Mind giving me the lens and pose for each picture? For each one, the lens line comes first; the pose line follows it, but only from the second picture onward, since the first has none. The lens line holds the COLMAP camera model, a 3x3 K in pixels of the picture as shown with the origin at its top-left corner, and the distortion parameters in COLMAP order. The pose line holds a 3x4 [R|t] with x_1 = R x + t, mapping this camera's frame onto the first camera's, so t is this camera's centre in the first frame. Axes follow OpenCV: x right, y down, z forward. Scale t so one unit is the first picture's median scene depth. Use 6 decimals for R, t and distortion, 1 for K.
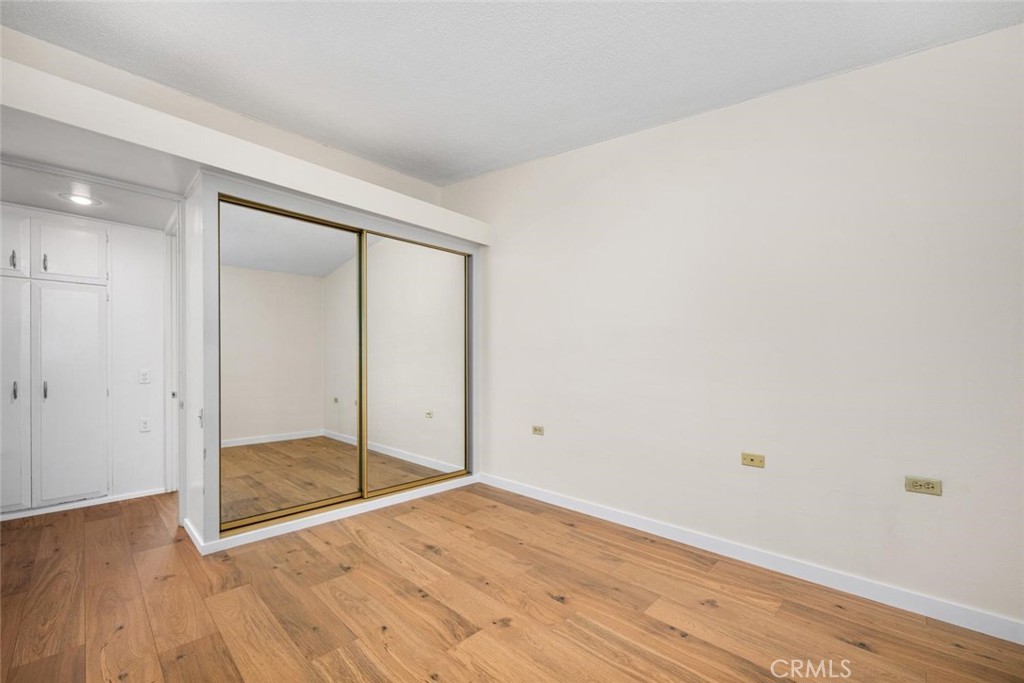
lens RADIAL K [[417.8, 0, 508.6], [0, 417.8, 363.0], [0, 0, 1]] dist [-0.000908, 0.000032]
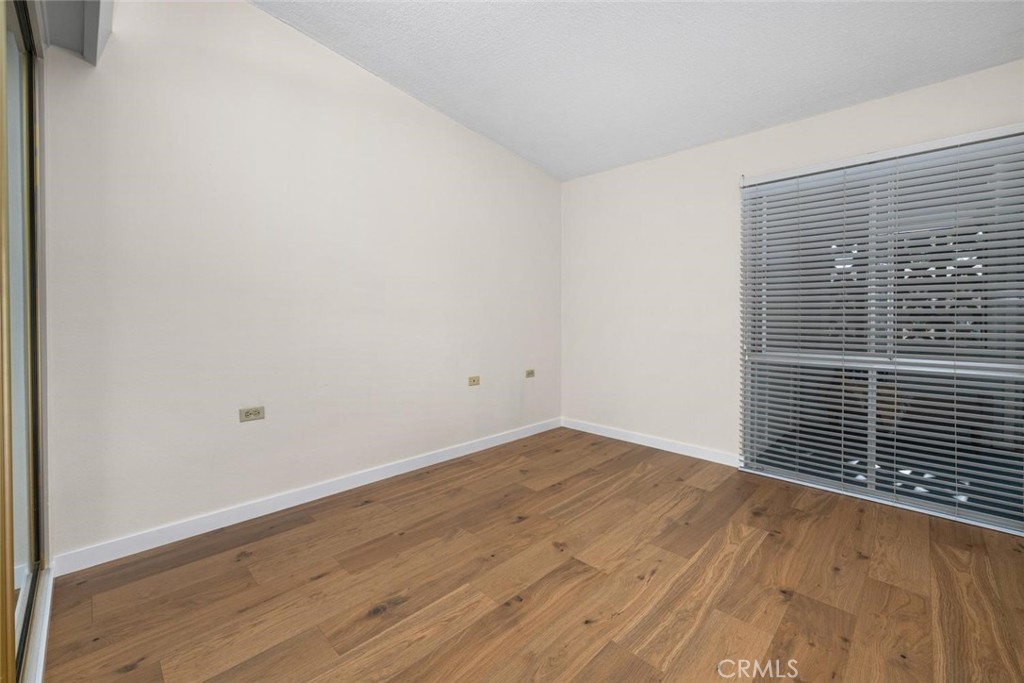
lens RADIAL K [[415.8, 0, 512.2], [0, 415.8, 321.7], [0, 0, 1]] dist [-0.000125, 0.000002]
pose [[0.004667, -0.014267, 0.999887, -0.844487], [-0.006070, 0.999879, 0.014295, 0.005782], [-0.999971, -0.006136, 0.004579, 0.853636]]
